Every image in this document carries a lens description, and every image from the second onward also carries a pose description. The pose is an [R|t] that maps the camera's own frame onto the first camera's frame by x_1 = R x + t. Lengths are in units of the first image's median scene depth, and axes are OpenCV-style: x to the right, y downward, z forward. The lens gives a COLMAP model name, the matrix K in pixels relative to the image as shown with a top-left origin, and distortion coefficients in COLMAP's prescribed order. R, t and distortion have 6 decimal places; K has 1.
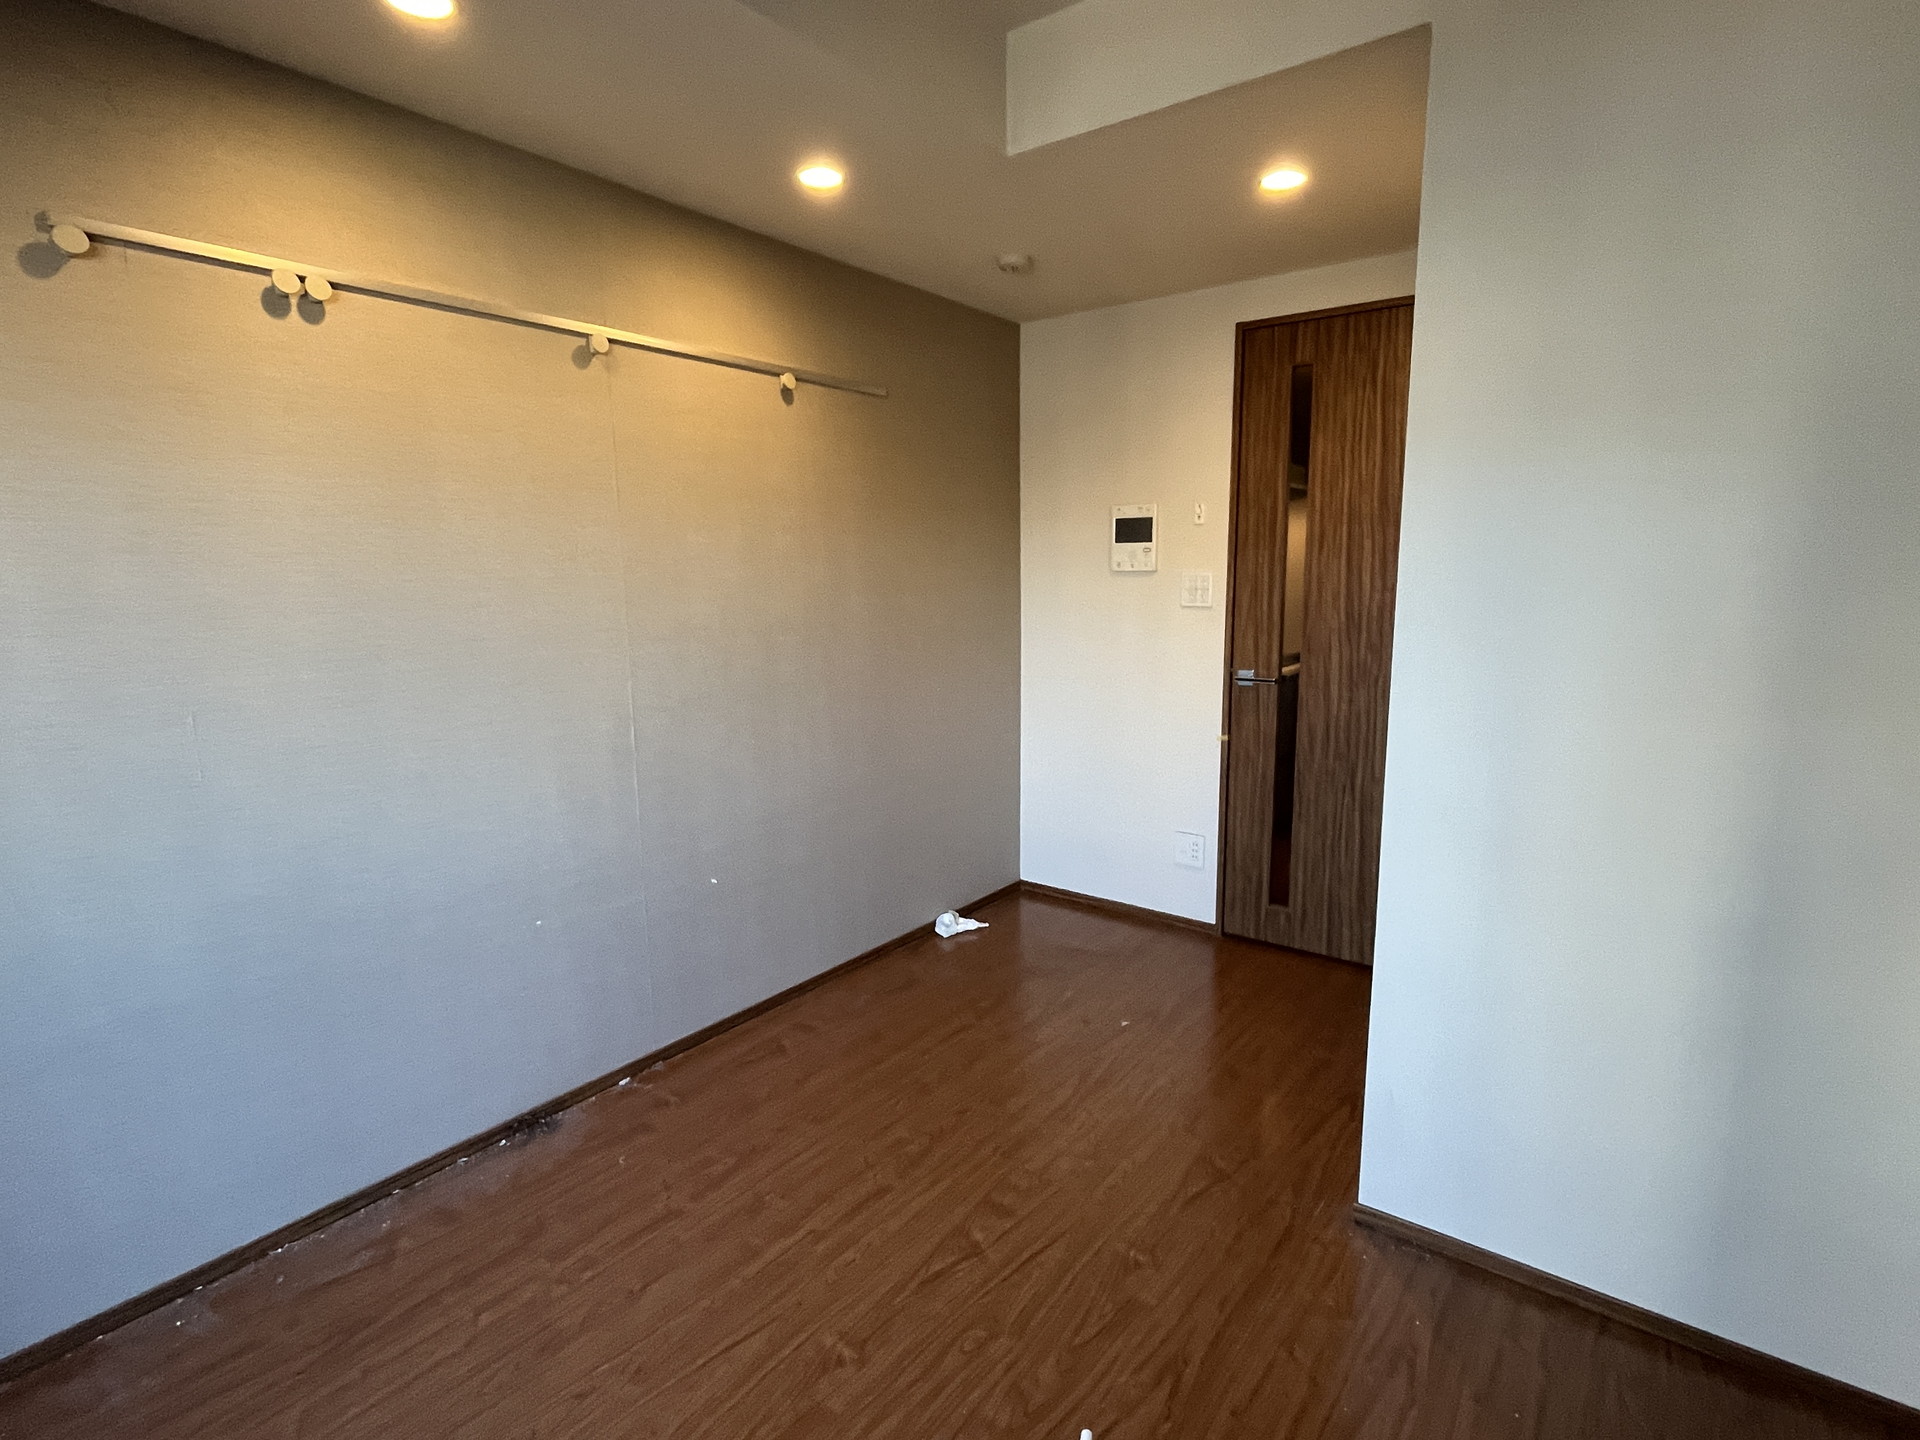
lens RADIAL K [[963.0, 0, 959.8], [0, 963.0, 716.2], [0, 0, 1]] dist [-0.001648, -0.000993]
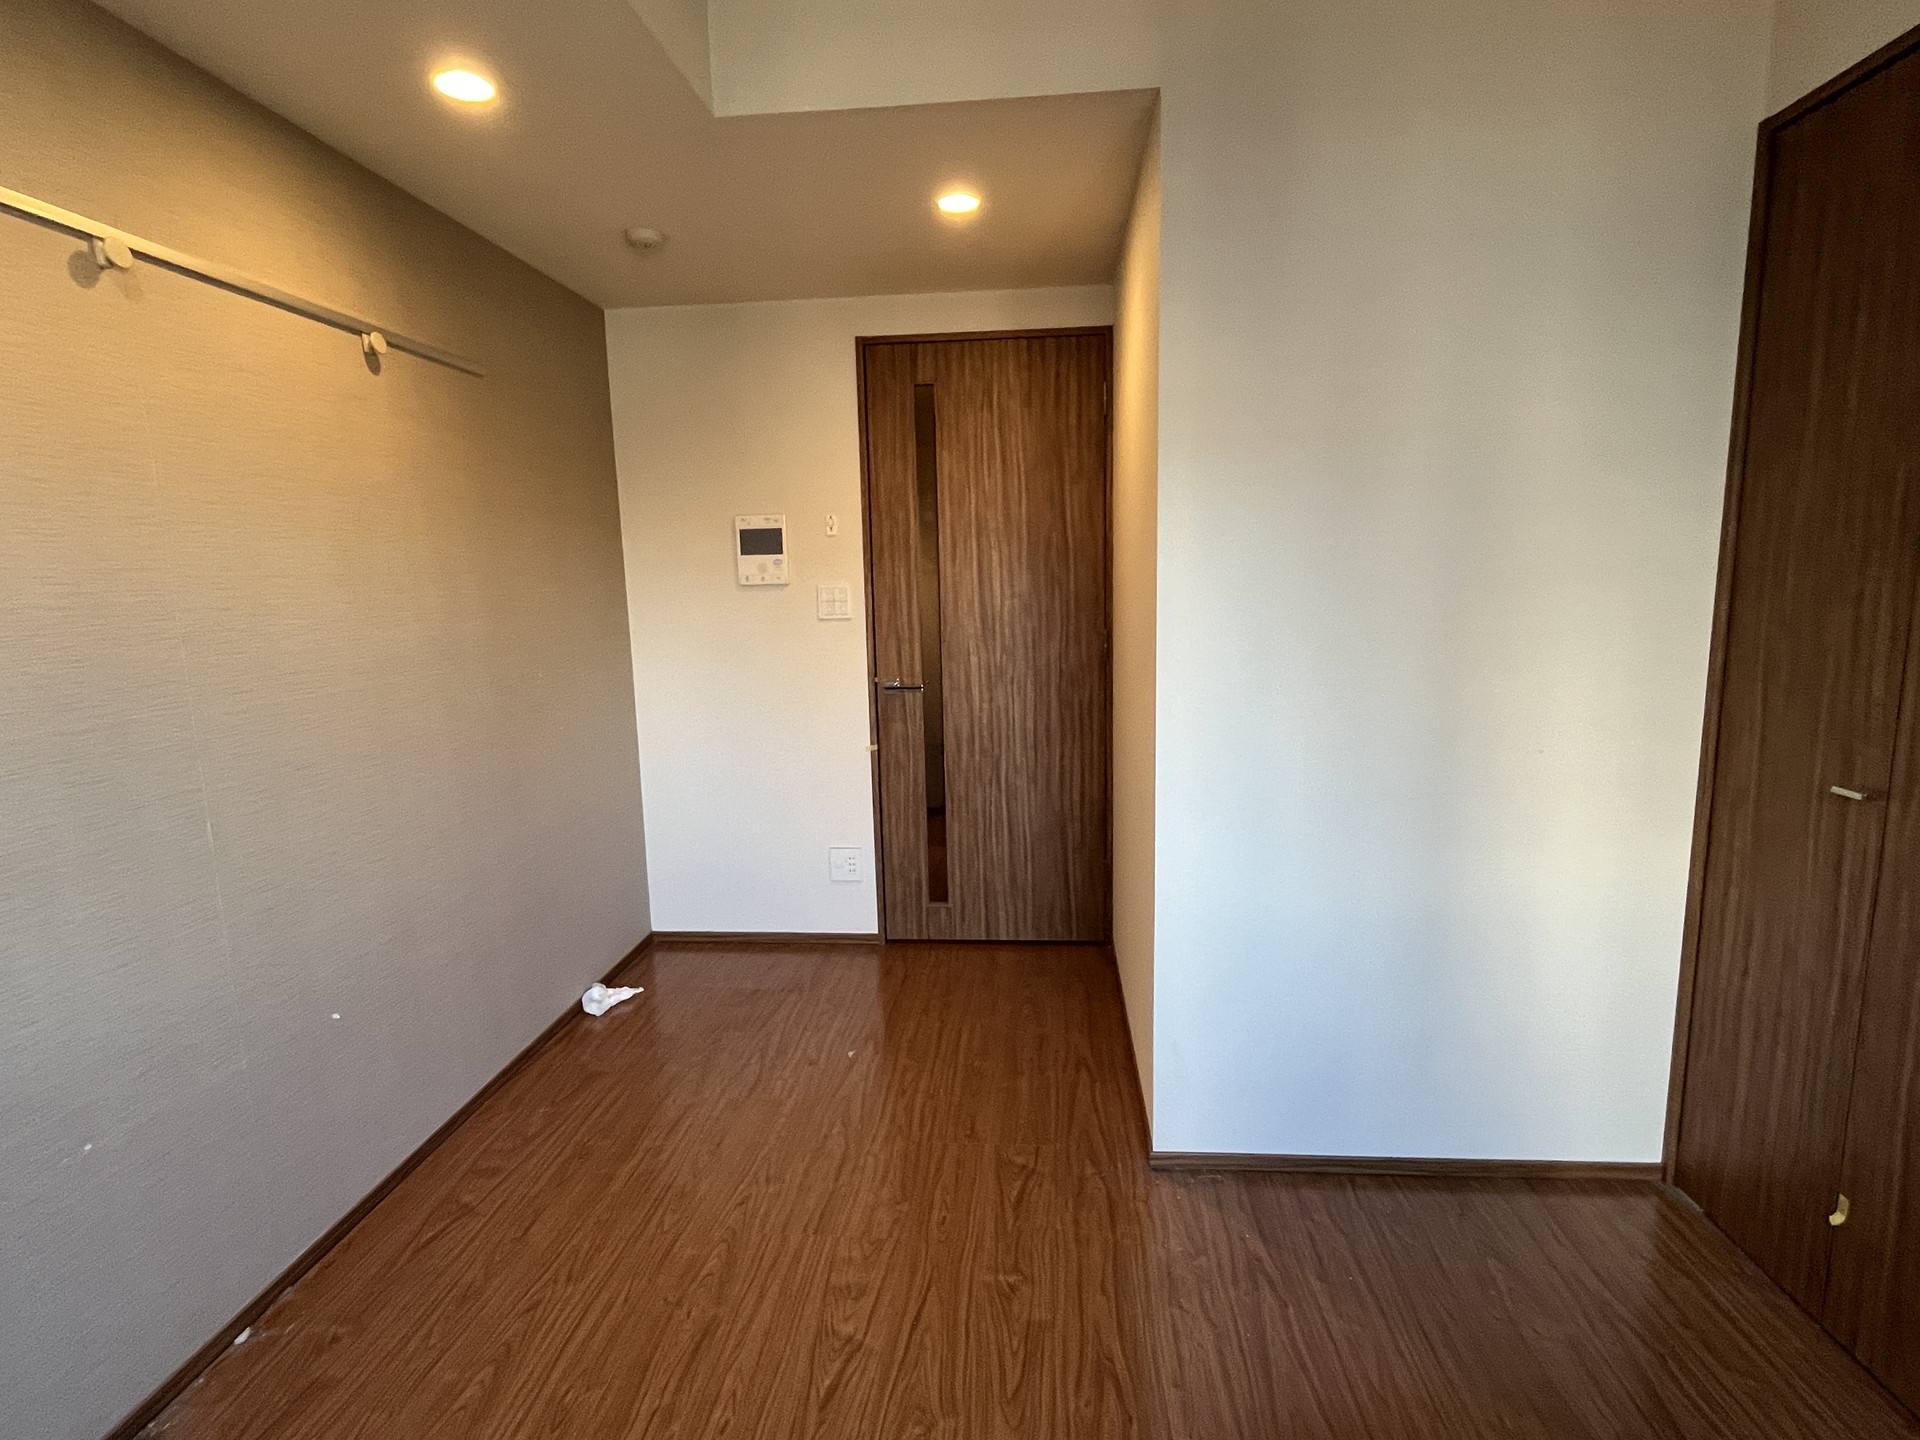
lens RADIAL K [[963.0, 0, 967.8], [0, 963.0, 718.9], [0, 0, 1]] dist [-0.001648, -0.000993]
pose [[0.842161, -0.091997, 0.531321, -0.195070], [0.099499, 0.994931, 0.014560, -0.014012], [-0.529967, 0.040604, 0.847045, 0.105468]]
